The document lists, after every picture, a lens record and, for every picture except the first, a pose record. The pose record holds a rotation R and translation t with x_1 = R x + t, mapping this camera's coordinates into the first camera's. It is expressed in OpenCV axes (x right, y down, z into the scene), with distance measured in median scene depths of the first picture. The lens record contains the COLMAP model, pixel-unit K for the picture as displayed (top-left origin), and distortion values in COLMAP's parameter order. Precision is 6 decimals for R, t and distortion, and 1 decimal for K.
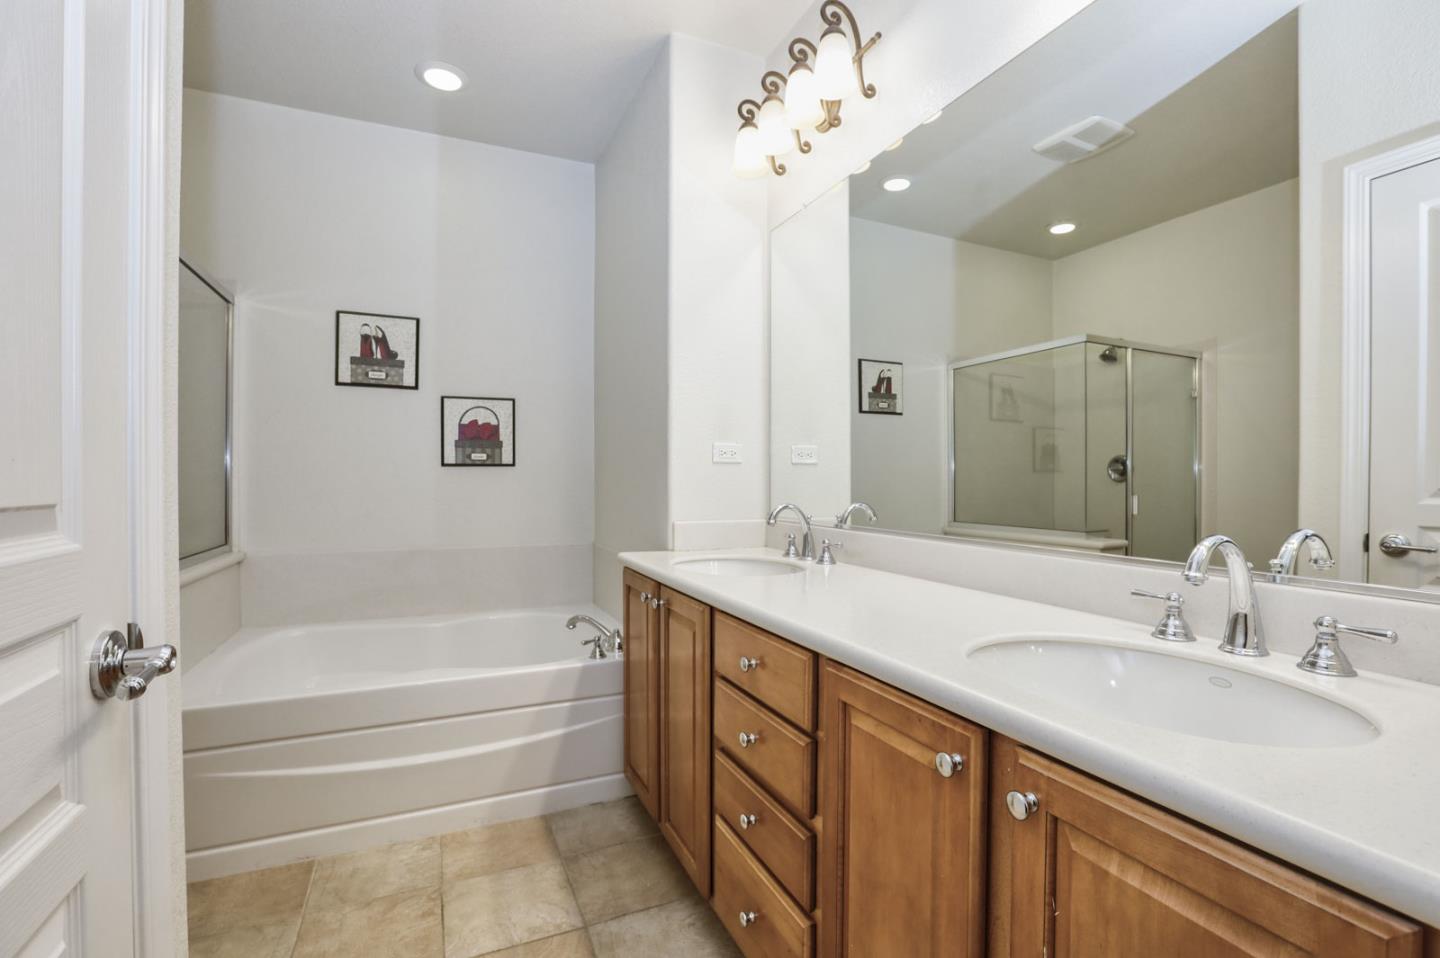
lens RADIAL K [[657.7, 0, 730.7], [0, 657.7, 480.4], [0, 0, 1]] dist [-0.058287, 0.022493]
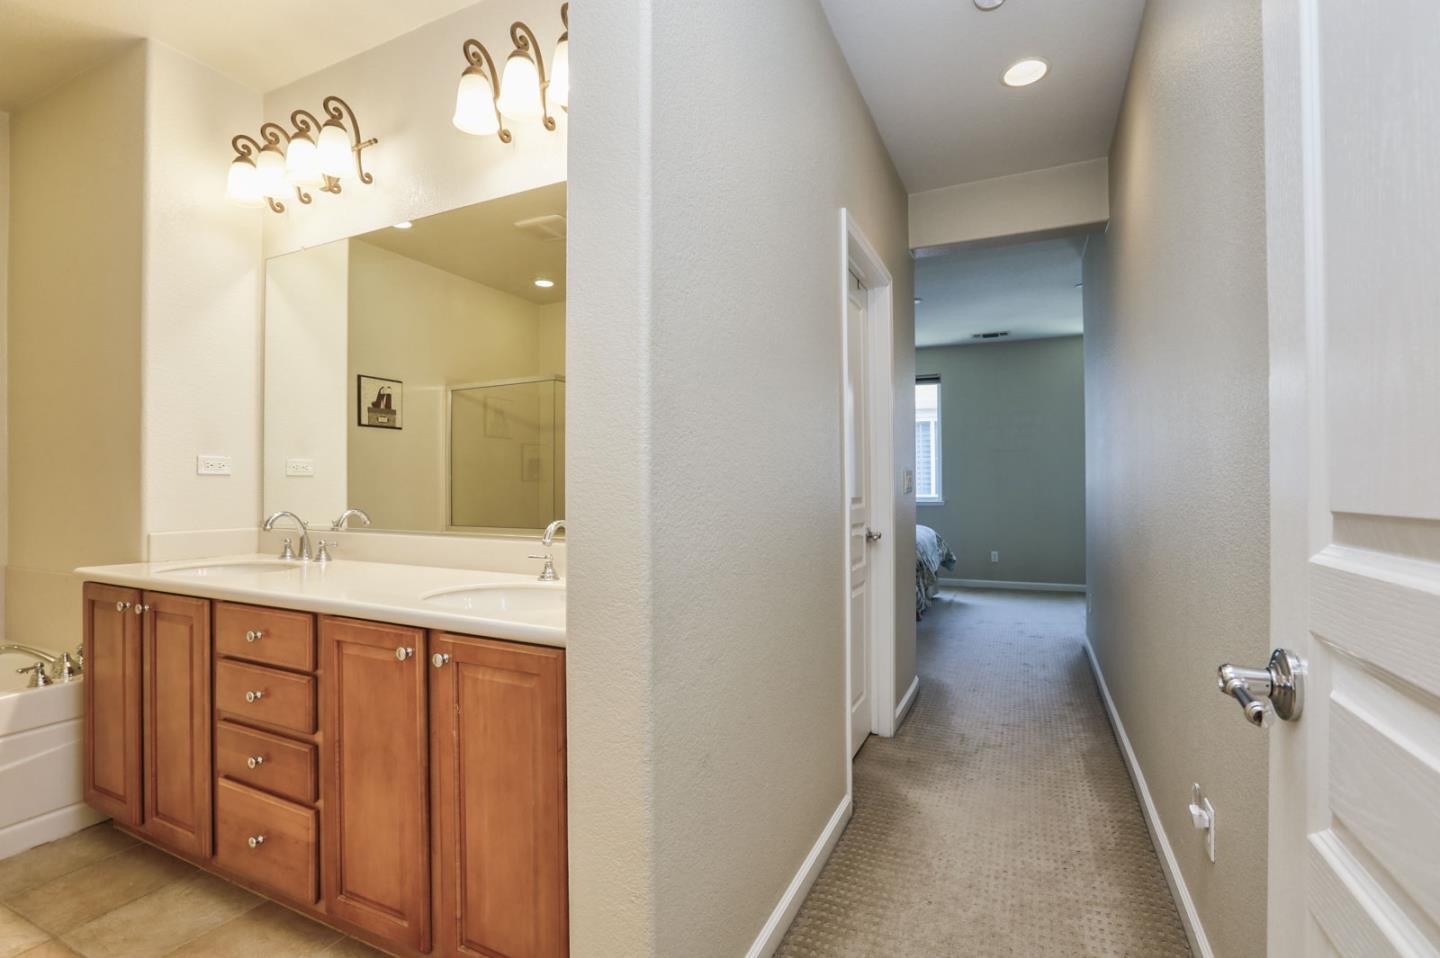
lens RADIAL K [[657.7, 0, 730.7], [0, 657.7, 480.4], [0, 0, 1]] dist [-0.058287, 0.022493]
pose [[0.759242, 0.000577, 0.650808, -0.051510], [0.006696, 0.999940, -0.008698, -0.003669], [-0.650773, 0.010962, 0.759193, -0.358671]]
